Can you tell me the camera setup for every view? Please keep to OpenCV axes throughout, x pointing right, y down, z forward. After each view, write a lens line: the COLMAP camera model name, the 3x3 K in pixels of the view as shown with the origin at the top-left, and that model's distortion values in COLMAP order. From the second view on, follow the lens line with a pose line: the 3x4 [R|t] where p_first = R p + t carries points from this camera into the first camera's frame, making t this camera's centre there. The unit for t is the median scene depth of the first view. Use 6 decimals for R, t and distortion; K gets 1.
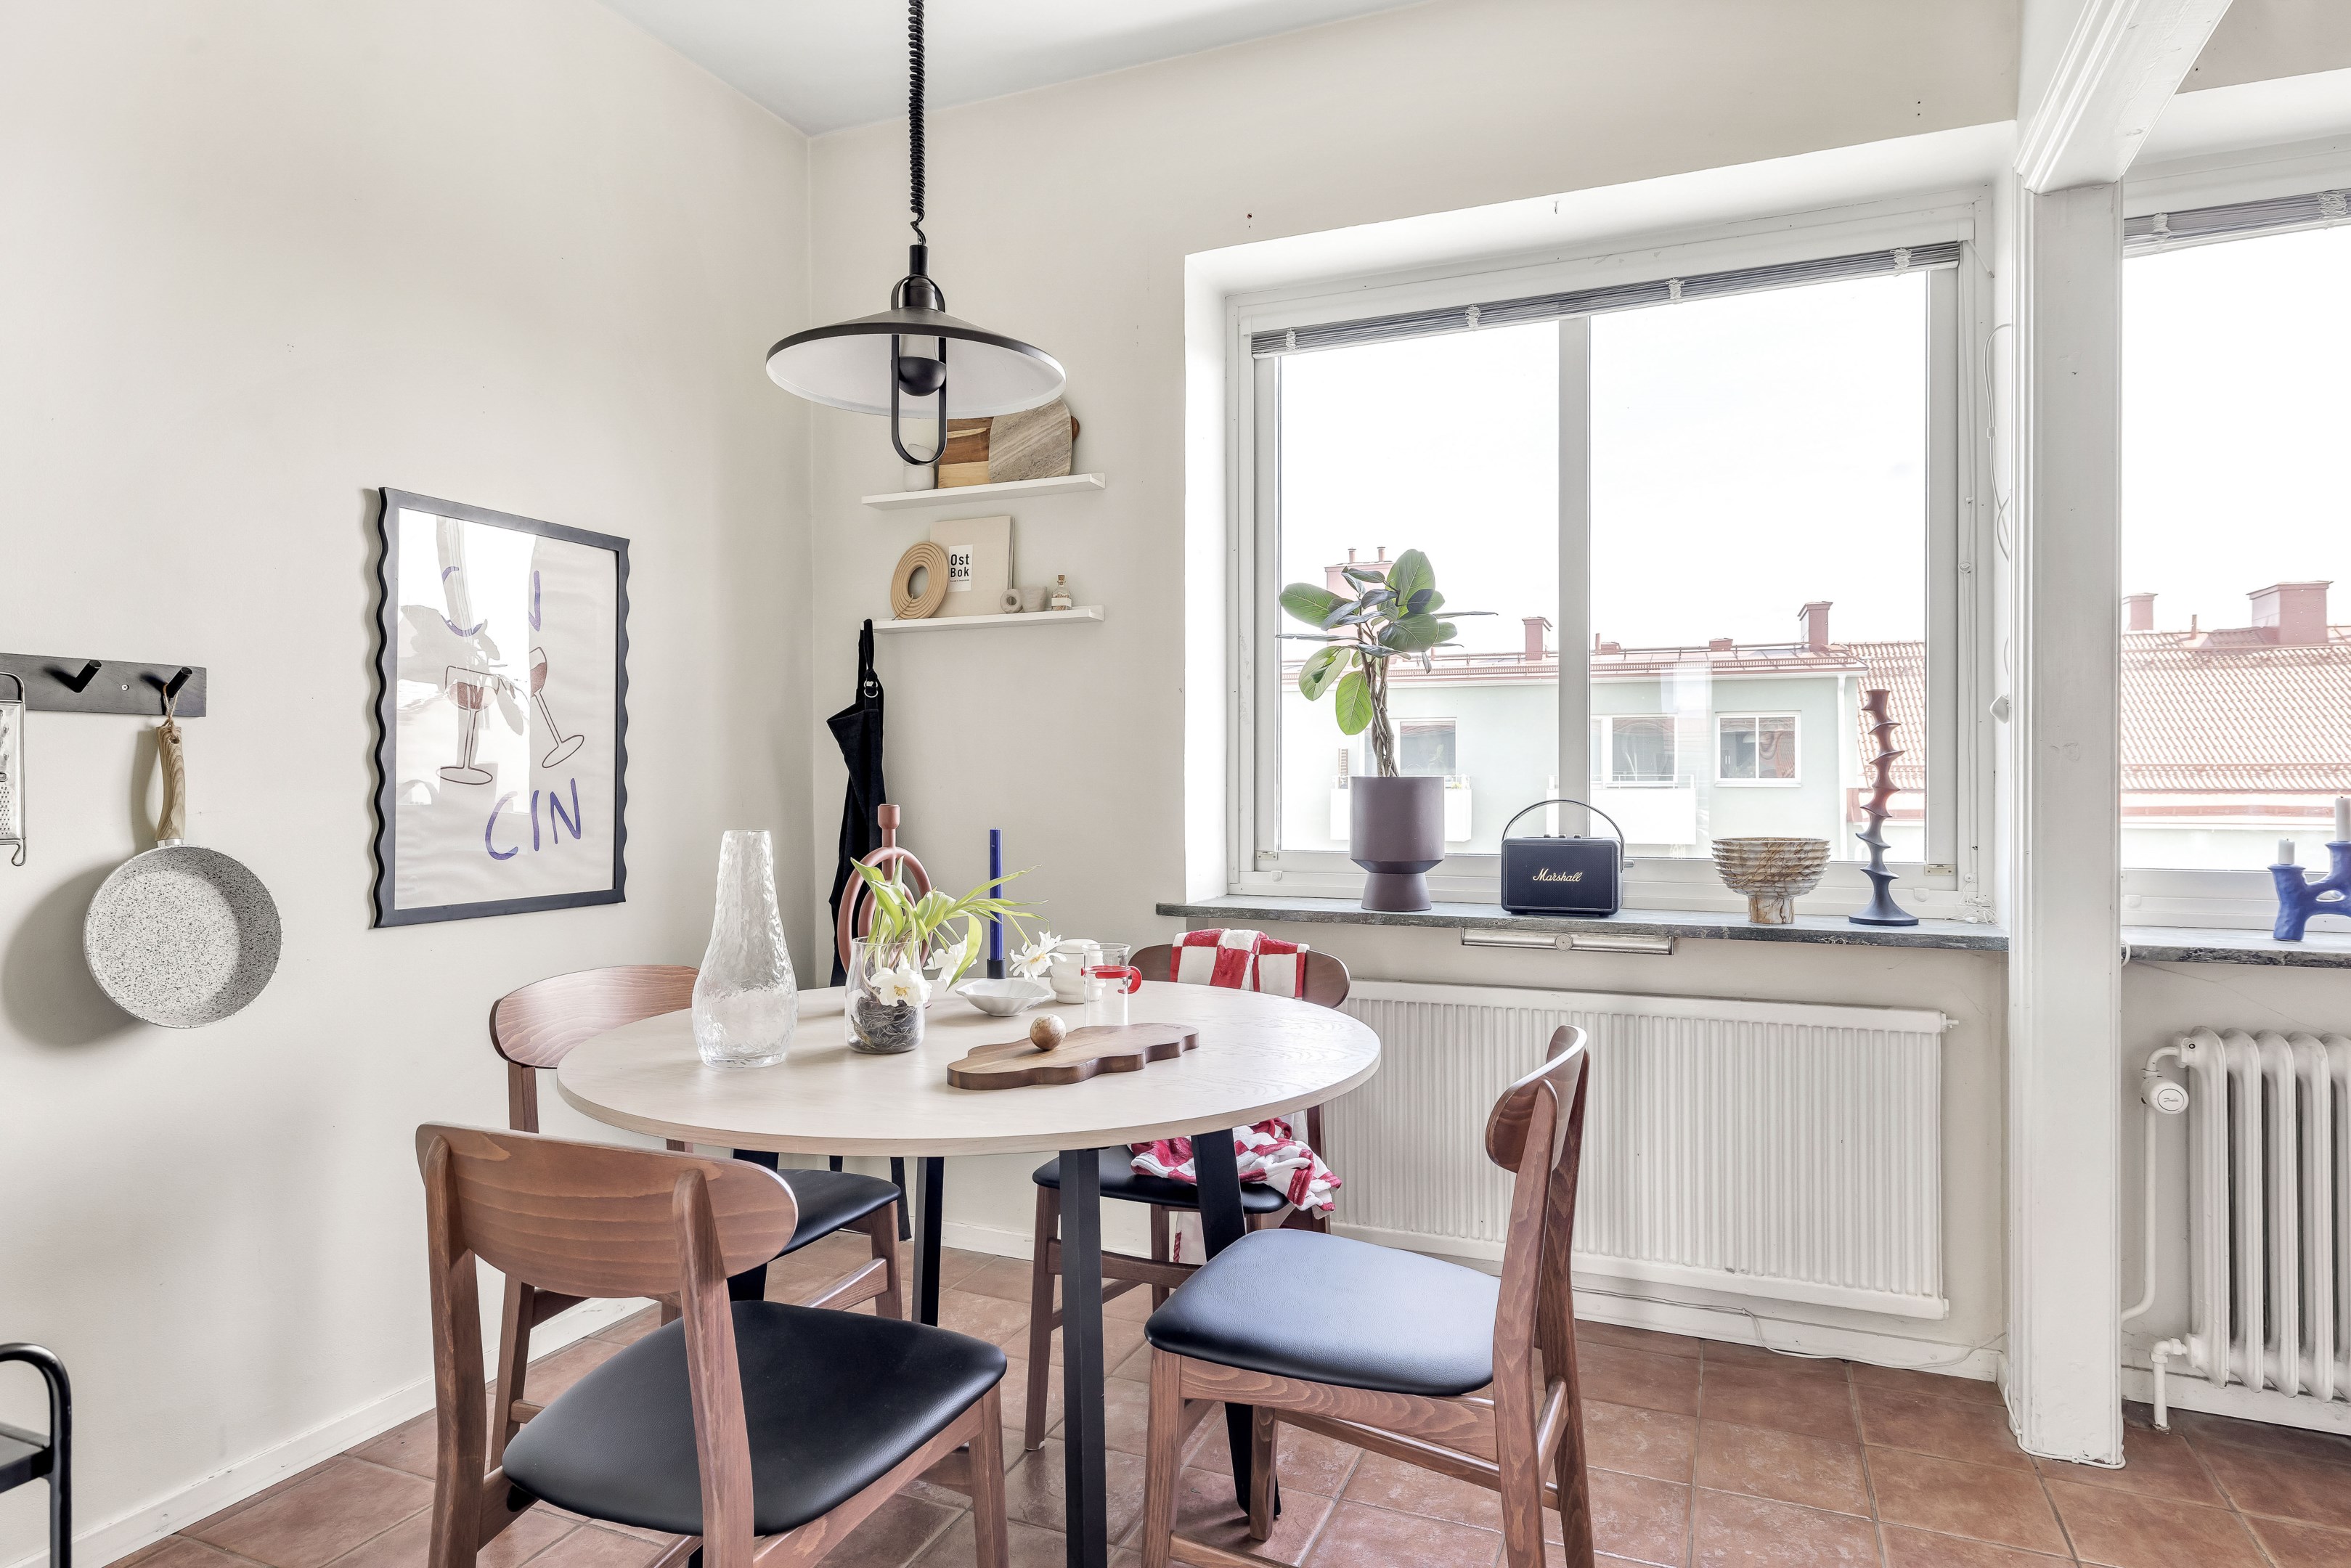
lens RADIAL K [[1390.9, 0, 1165.8], [0, 1390.9, 766.0], [0, 0, 1]] dist [0.000393, 0.002096]
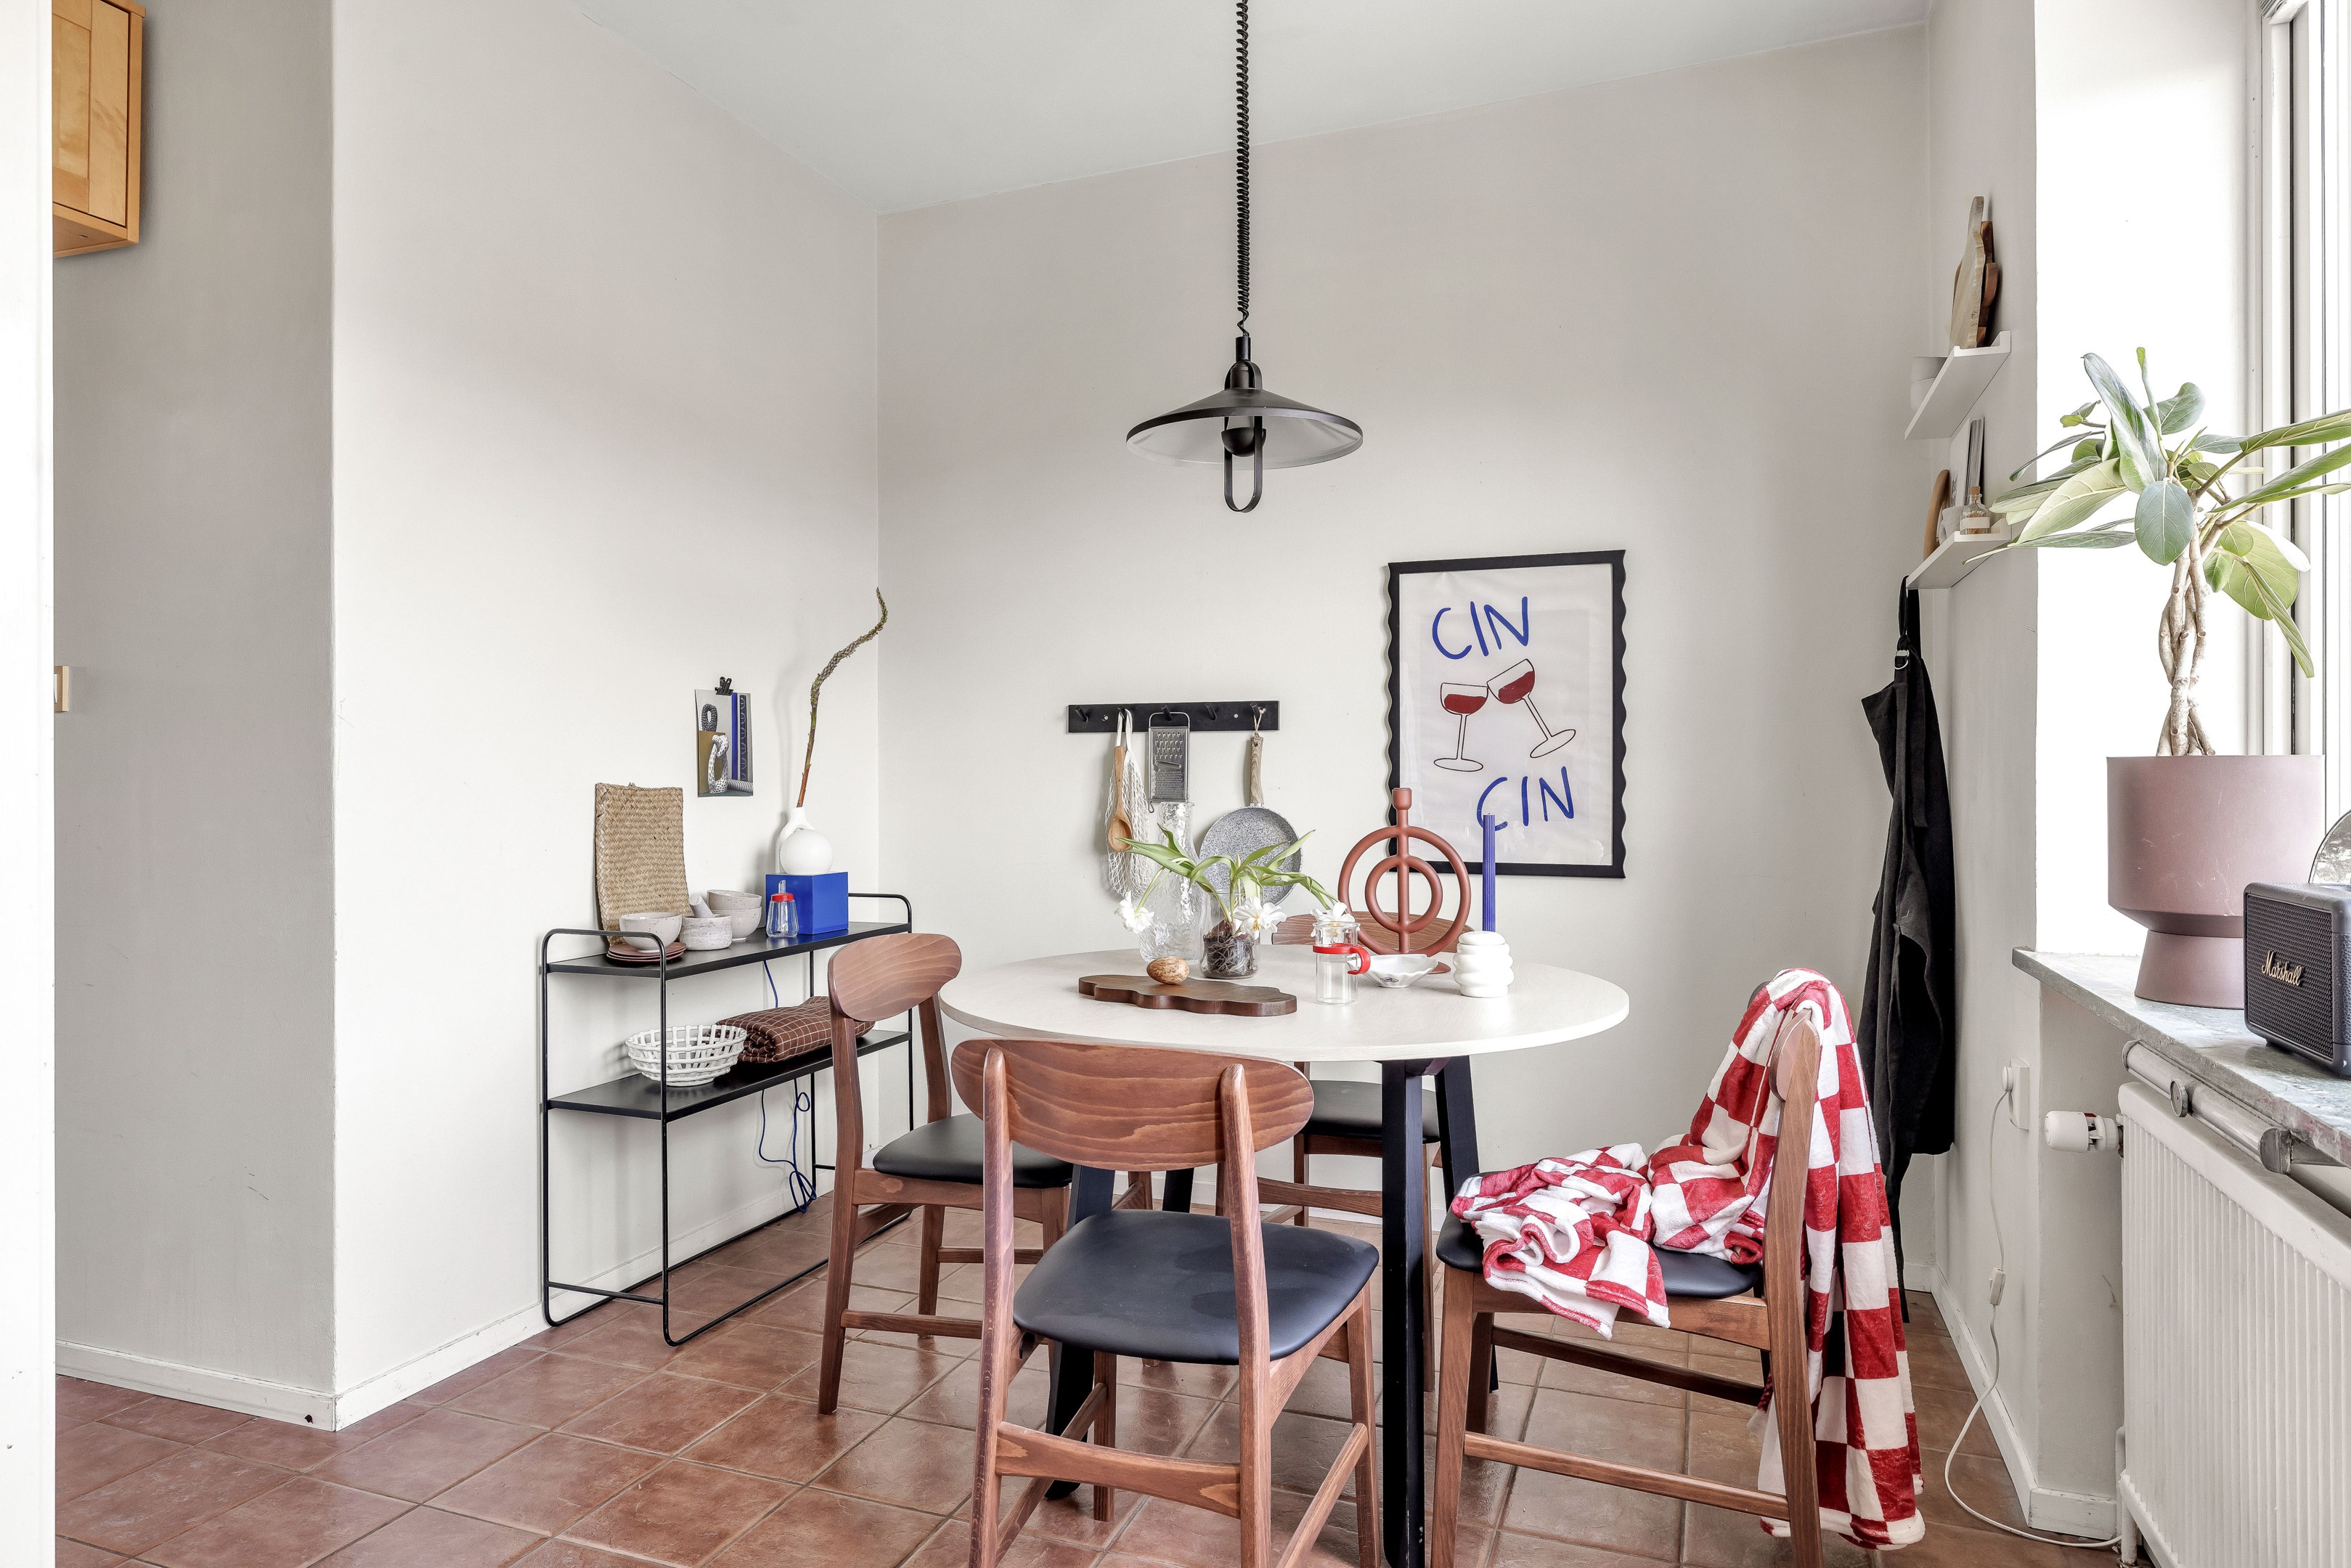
lens RADIAL K [[1390.9, 0, 1165.8], [0, 1390.9, 766.0], [0, 0, 1]] dist [0.000393, 0.002096]
pose [[0.035155, -0.004905, -0.999370, 0.710803], [0.011626, 0.999922, -0.004498, 0.009410], [0.999314, -0.011461, 0.035210, 0.602988]]
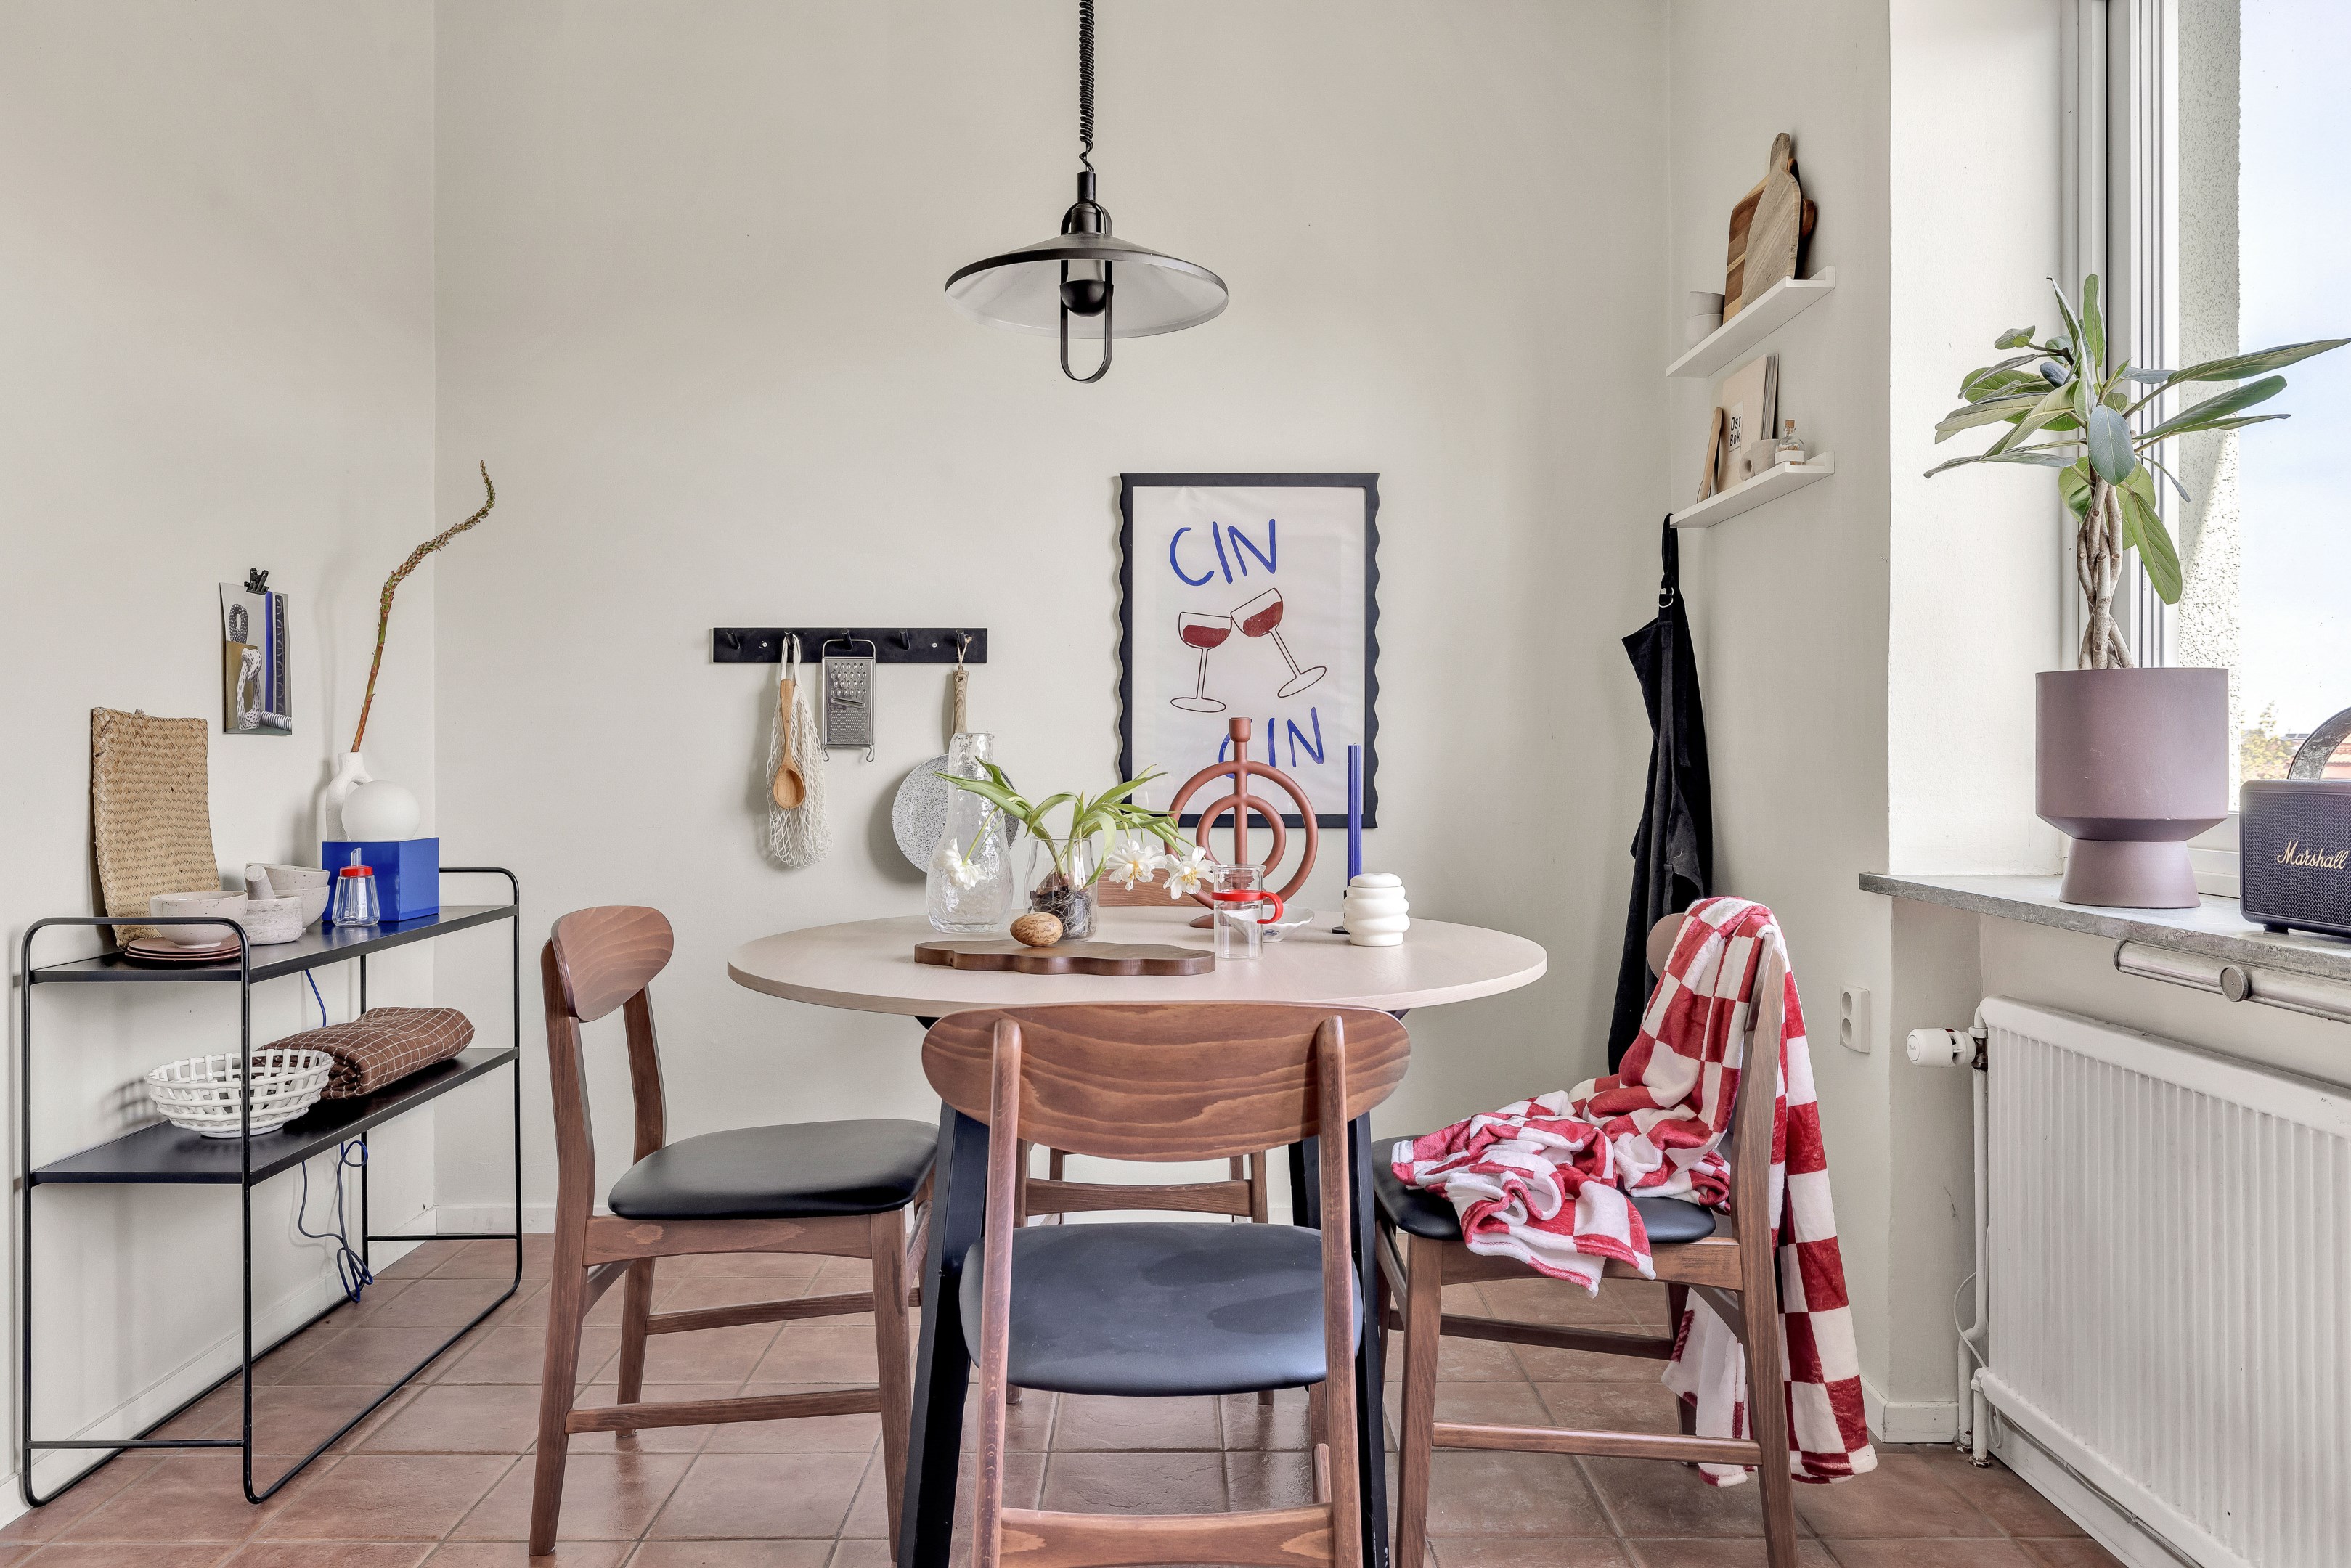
lens RADIAL K [[1550.2, 0, 1162.5], [0, 1550.2, 742.5], [0, 0, 1]] dist [-0.008071, 0.003979]
pose [[0.395502, -0.004635, -0.918453, 0.604325], [0.007861, 0.999968, -0.001661, 0.036013], [0.918431, -0.006563, 0.395526, 0.406978]]
